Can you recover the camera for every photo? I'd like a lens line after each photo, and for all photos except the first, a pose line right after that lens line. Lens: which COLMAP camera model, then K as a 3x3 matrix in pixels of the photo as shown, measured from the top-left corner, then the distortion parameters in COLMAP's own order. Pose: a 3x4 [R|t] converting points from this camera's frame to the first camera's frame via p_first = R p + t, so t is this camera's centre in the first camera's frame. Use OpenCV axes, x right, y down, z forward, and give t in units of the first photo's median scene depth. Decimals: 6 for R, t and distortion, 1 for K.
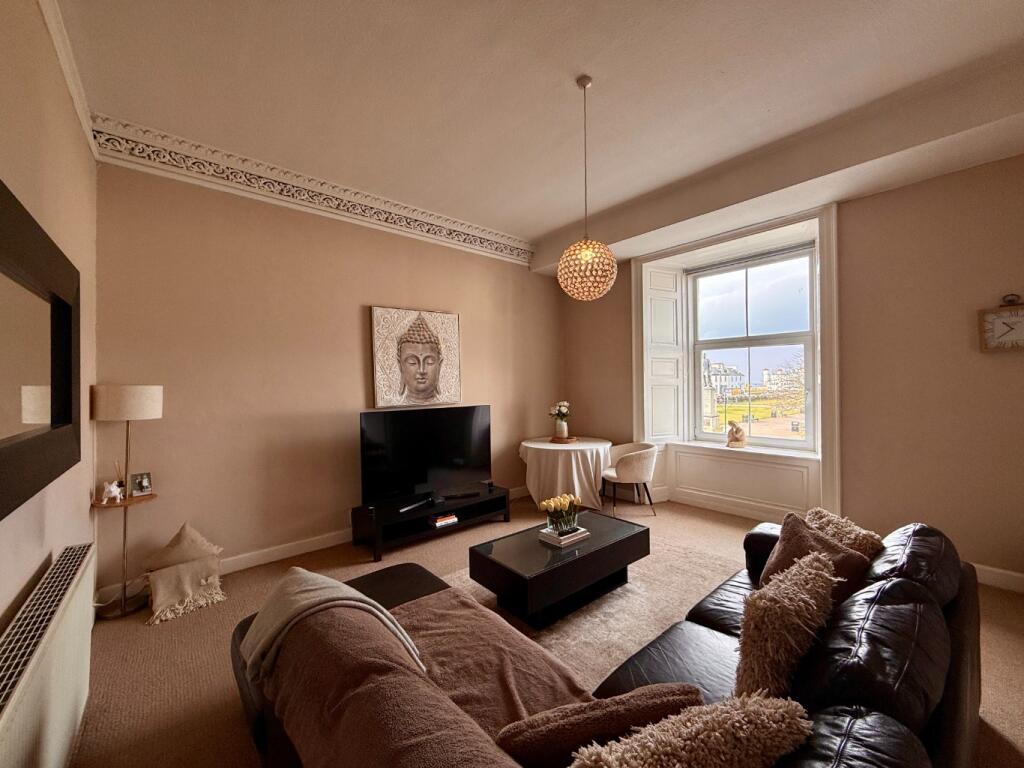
lens RADIAL K [[410.2, 0, 509.7], [0, 410.2, 383.7], [0, 0, 1]] dist [-0.000392, 0.000015]
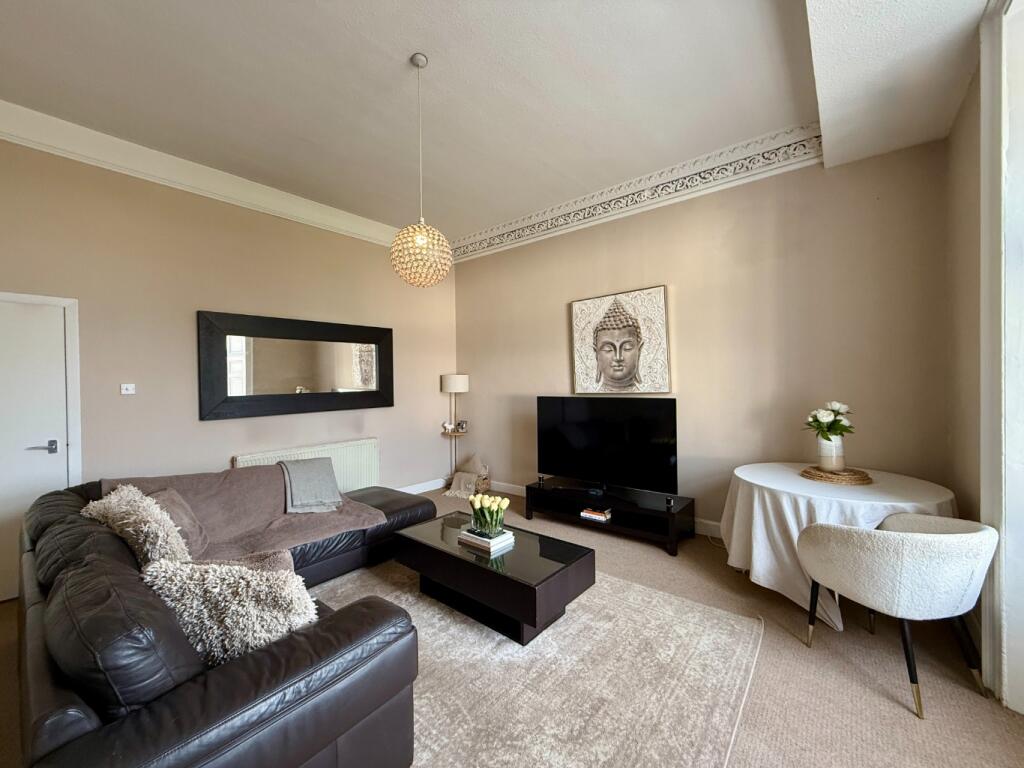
lens RADIAL K [[407.2, 0, 508.4], [0, 407.2, 384.1], [0, 0, 1]] dist [0.000094, 0.000193]
pose [[0.177745, 0.027708, -0.983686, 0.669623], [0.022501, 0.999228, 0.032211, -0.006711], [0.983819, -0.027860, 0.176984, 0.579159]]
